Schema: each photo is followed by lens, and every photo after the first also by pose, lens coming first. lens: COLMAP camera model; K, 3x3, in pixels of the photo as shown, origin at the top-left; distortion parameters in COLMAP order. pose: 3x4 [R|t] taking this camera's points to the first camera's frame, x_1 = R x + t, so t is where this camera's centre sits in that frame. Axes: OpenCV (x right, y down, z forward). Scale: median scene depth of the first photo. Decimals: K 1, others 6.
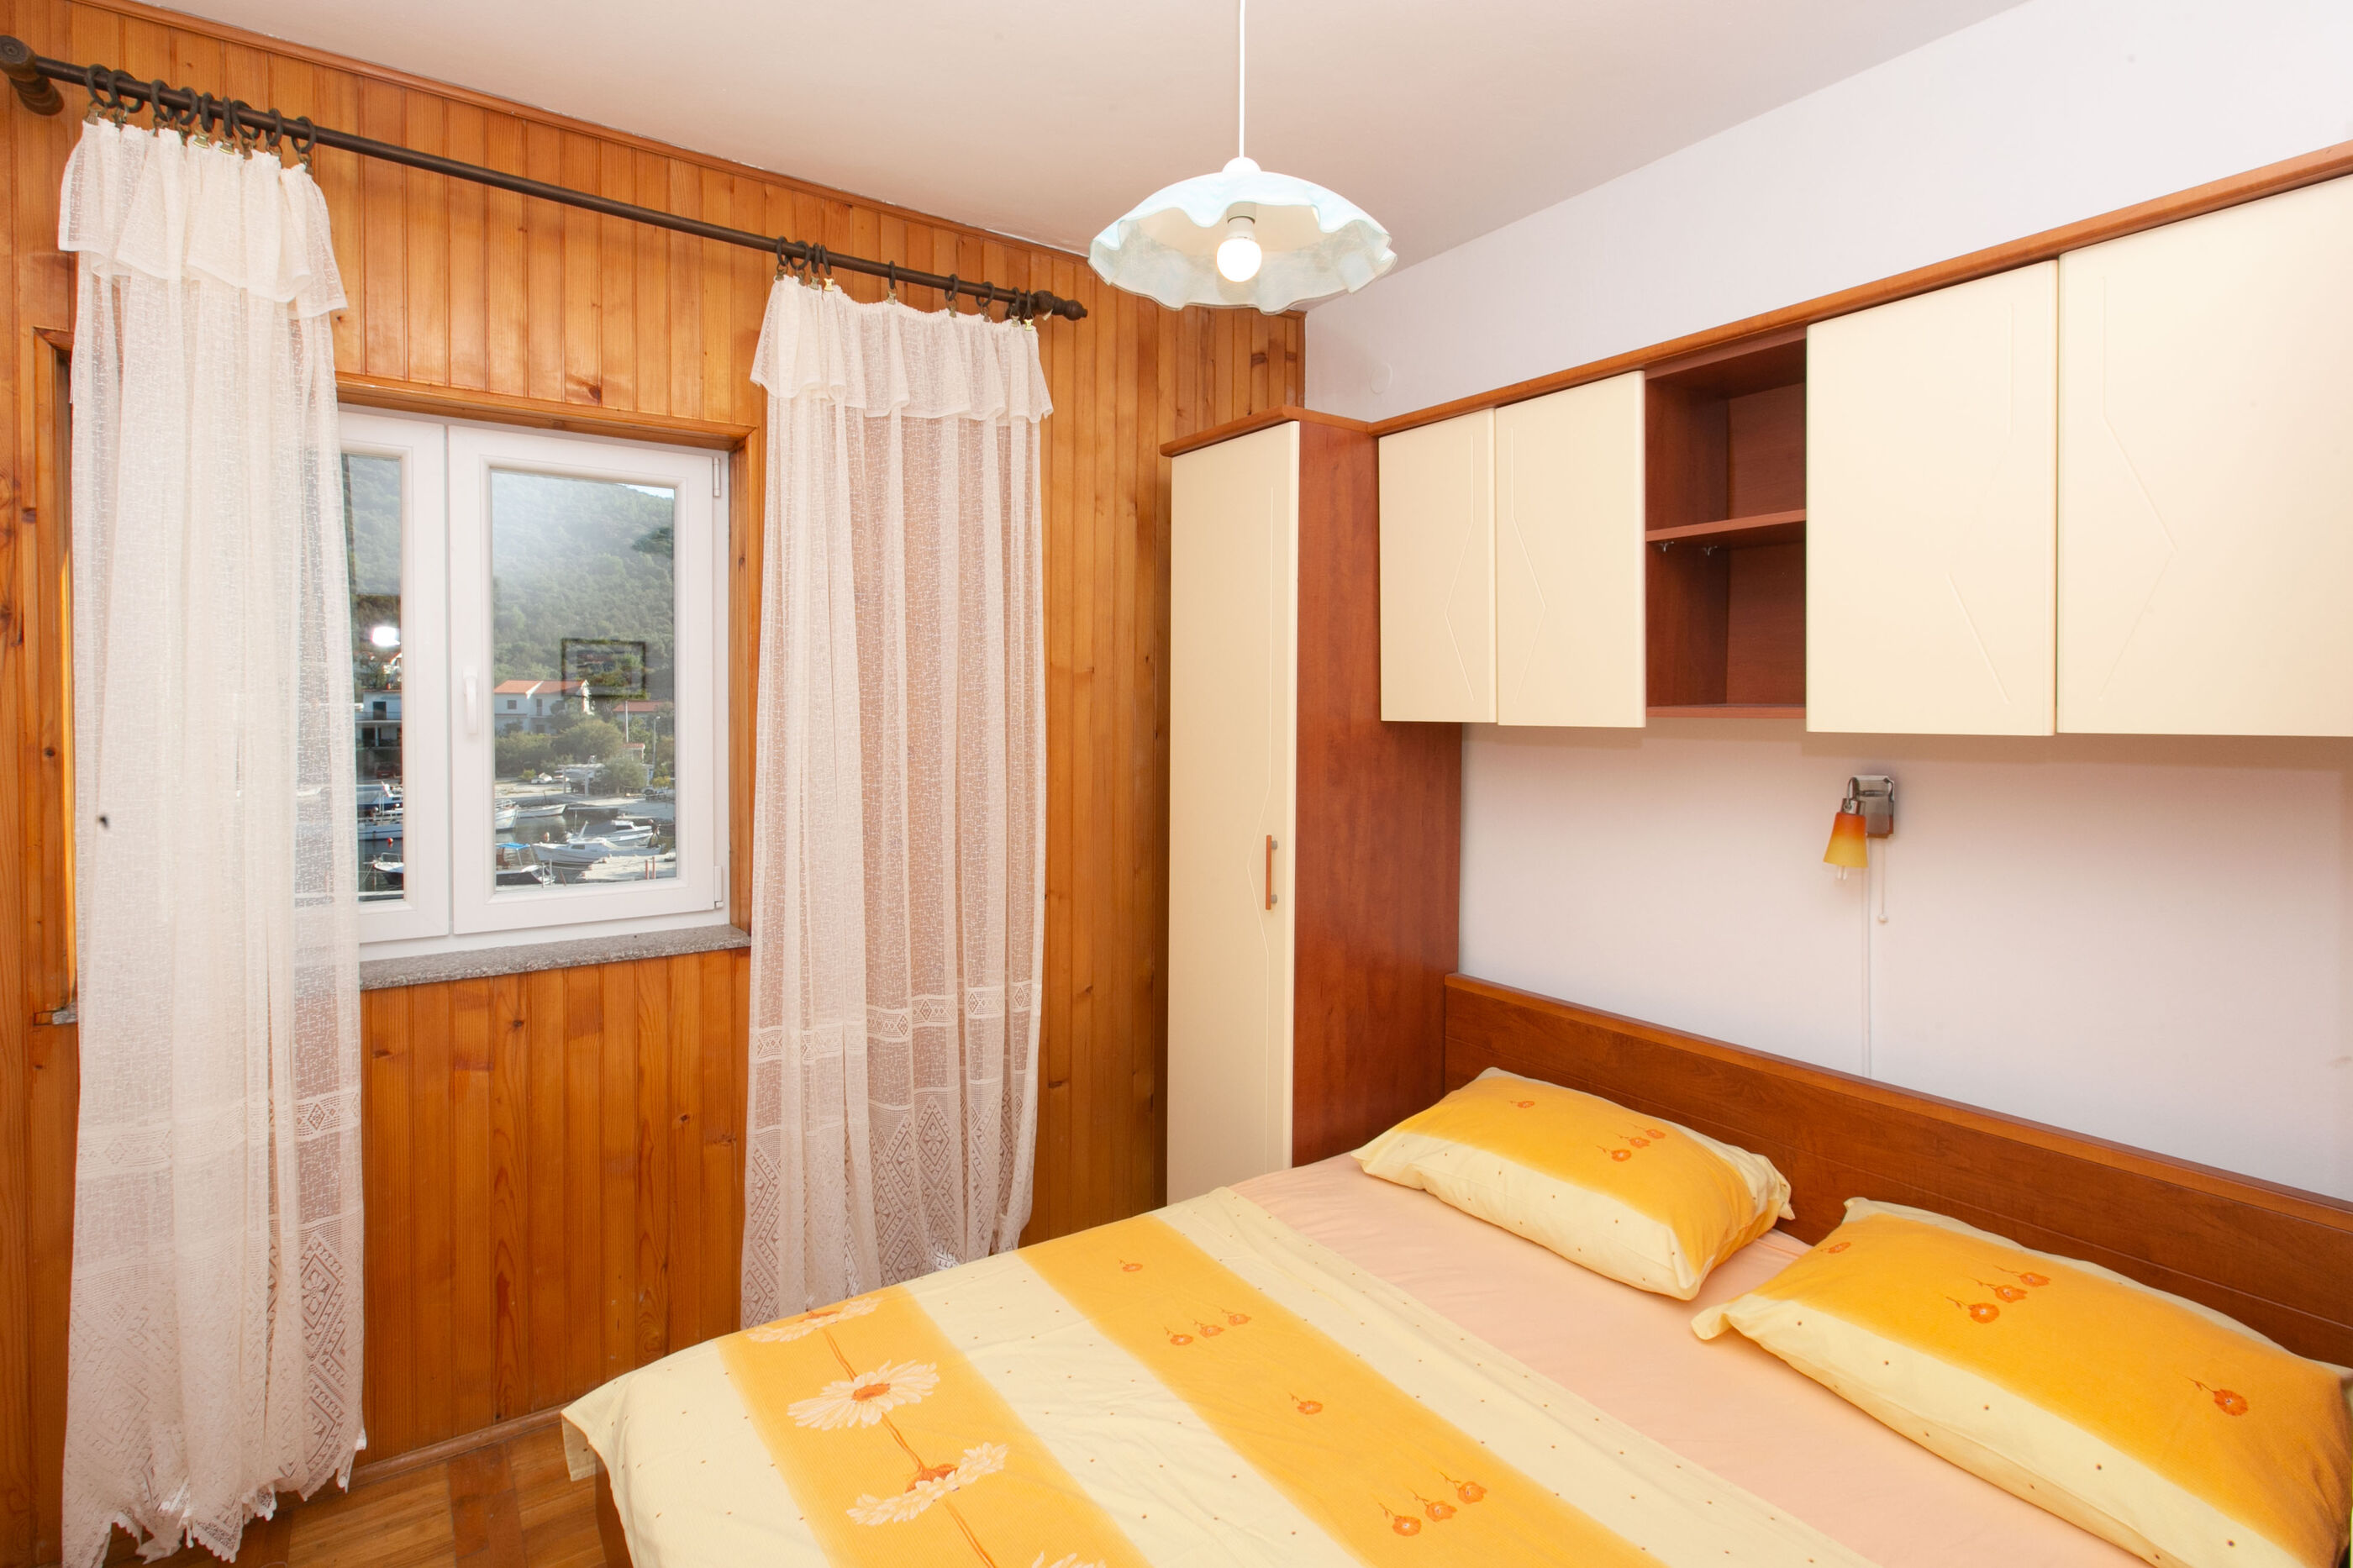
lens RADIAL K [[1109.4, 0, 1177.5], [0, 1109.4, 756.7], [0, 0, 1]] dist [0.000832, 0.000190]
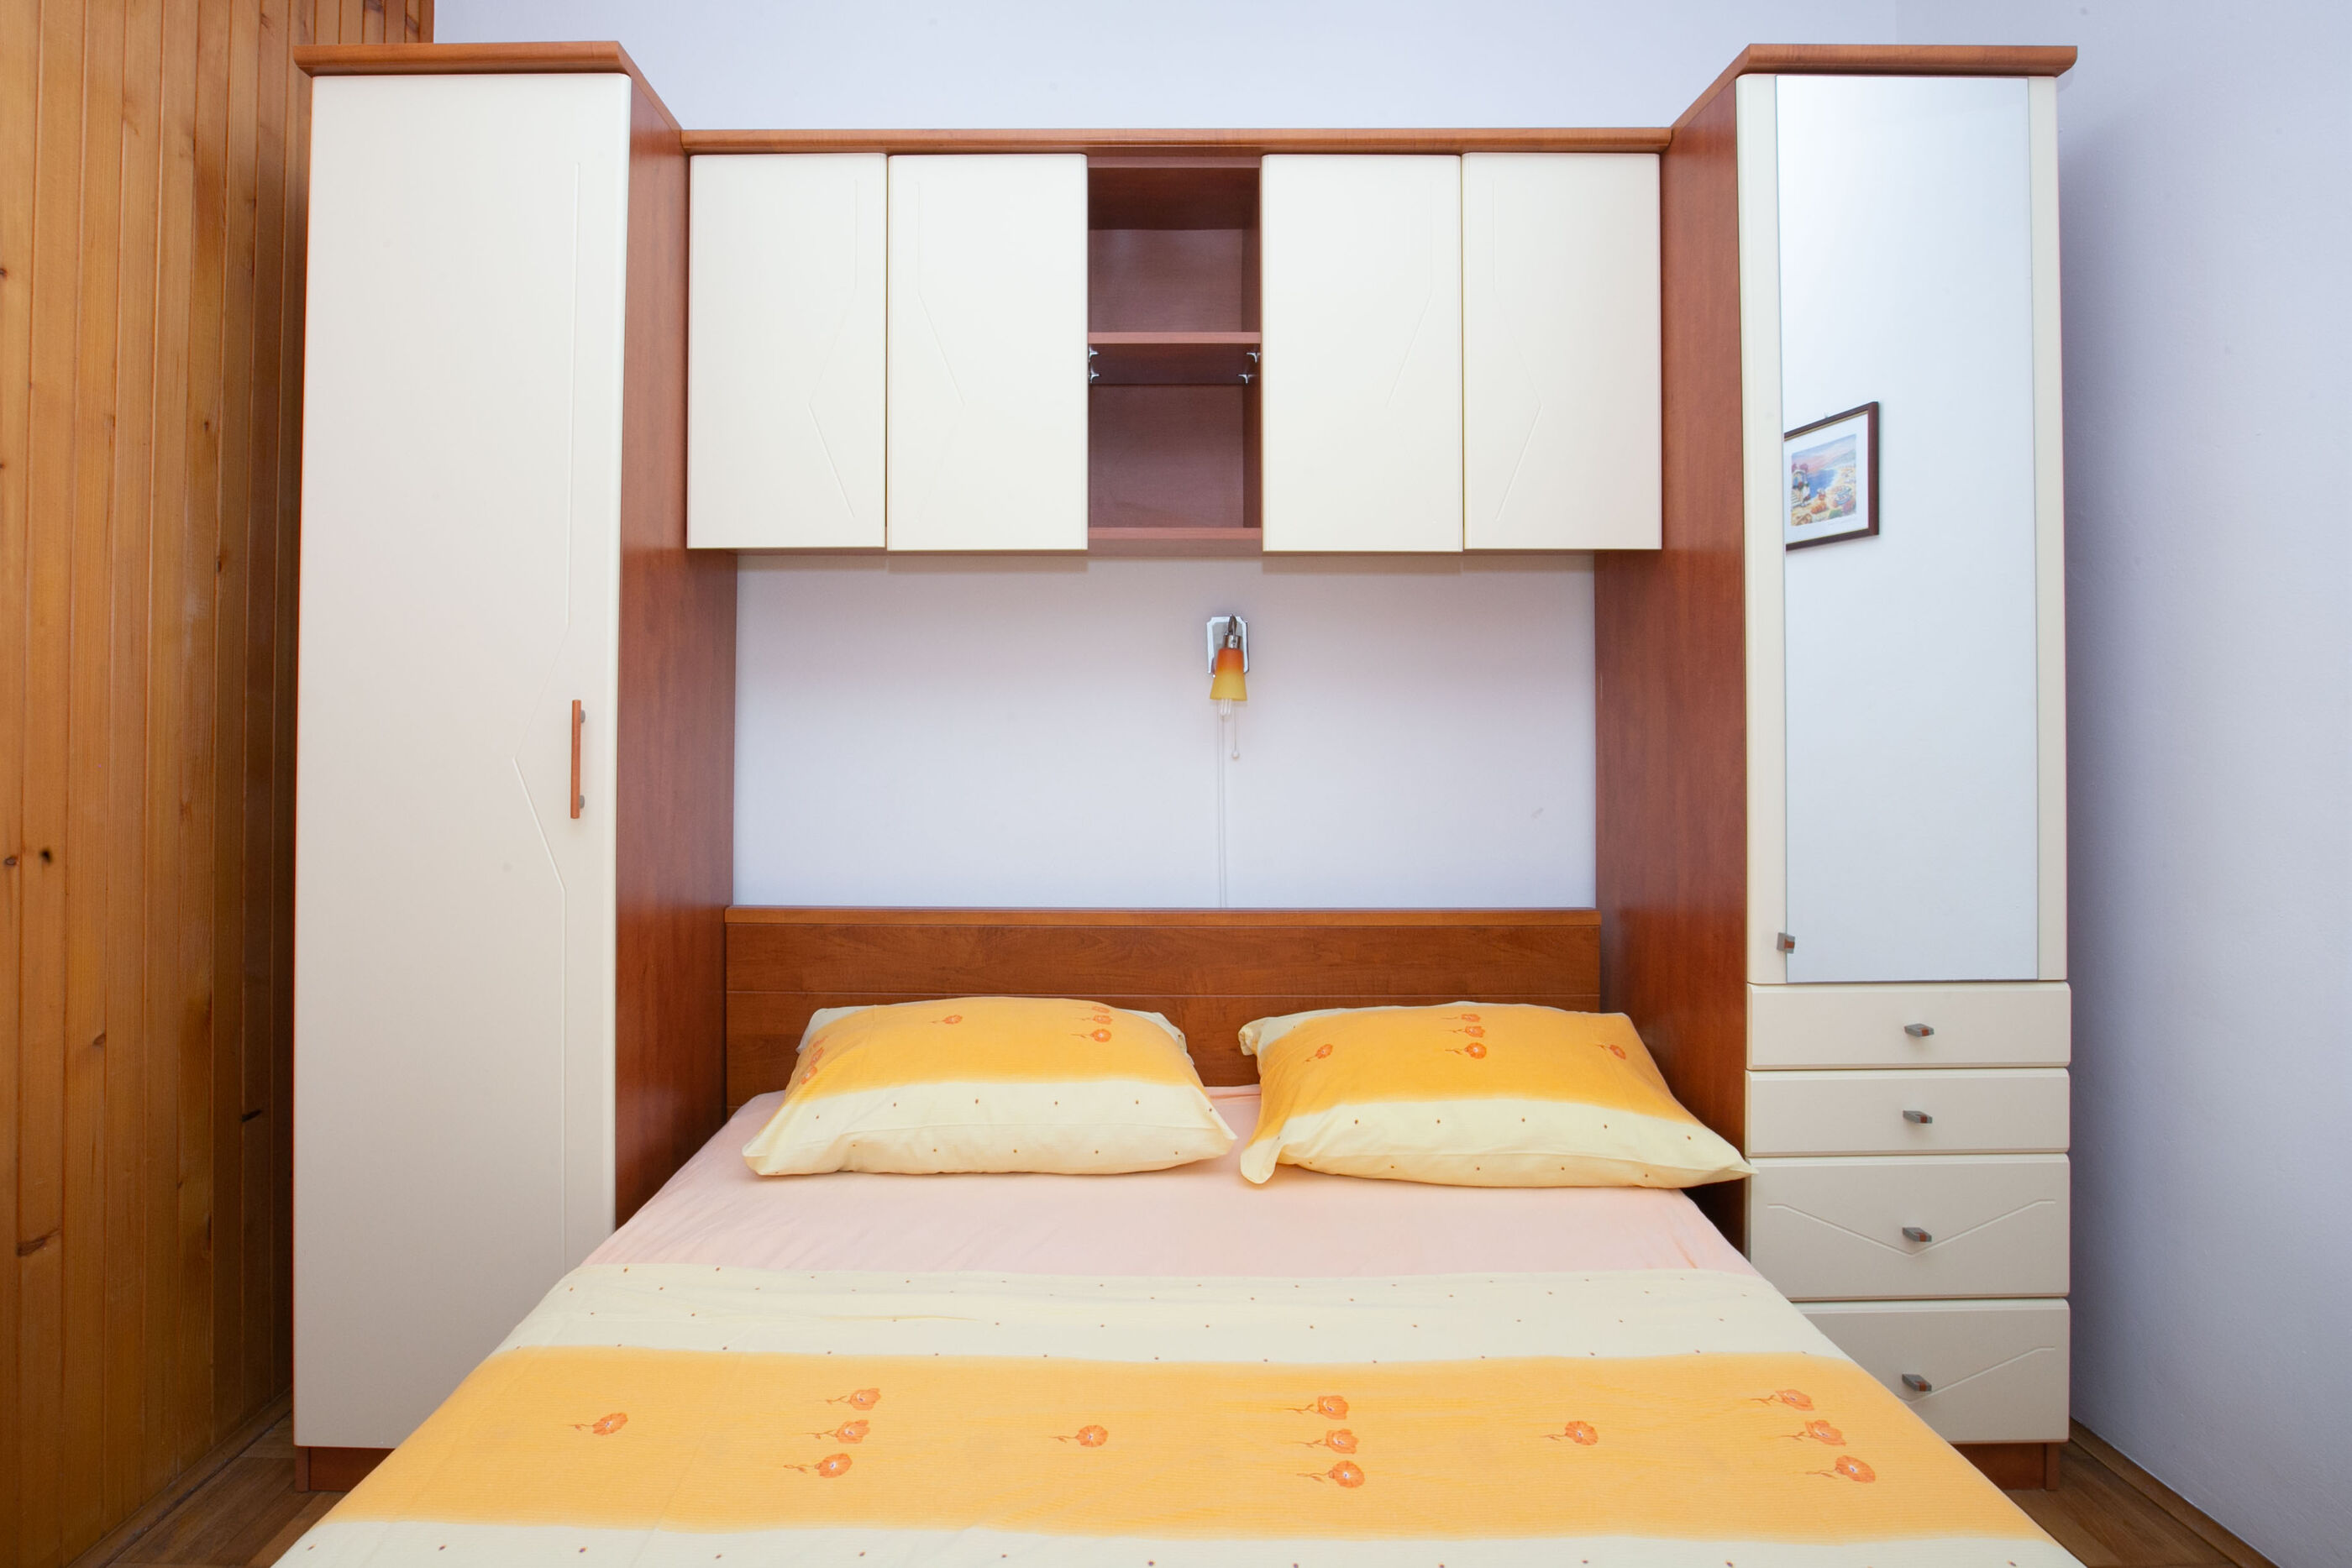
lens RADIAL K [[1213.1, 0, 1172.0], [0, 1213.1, 687.0], [0, 0, 1]] dist [-0.027146, 0.001345]
pose [[0.579236, 0.005120, 0.815144, -0.305787], [0.038732, 0.998678, -0.033796, 0.108529], [-0.814239, 0.051148, 0.578272, 0.352194]]
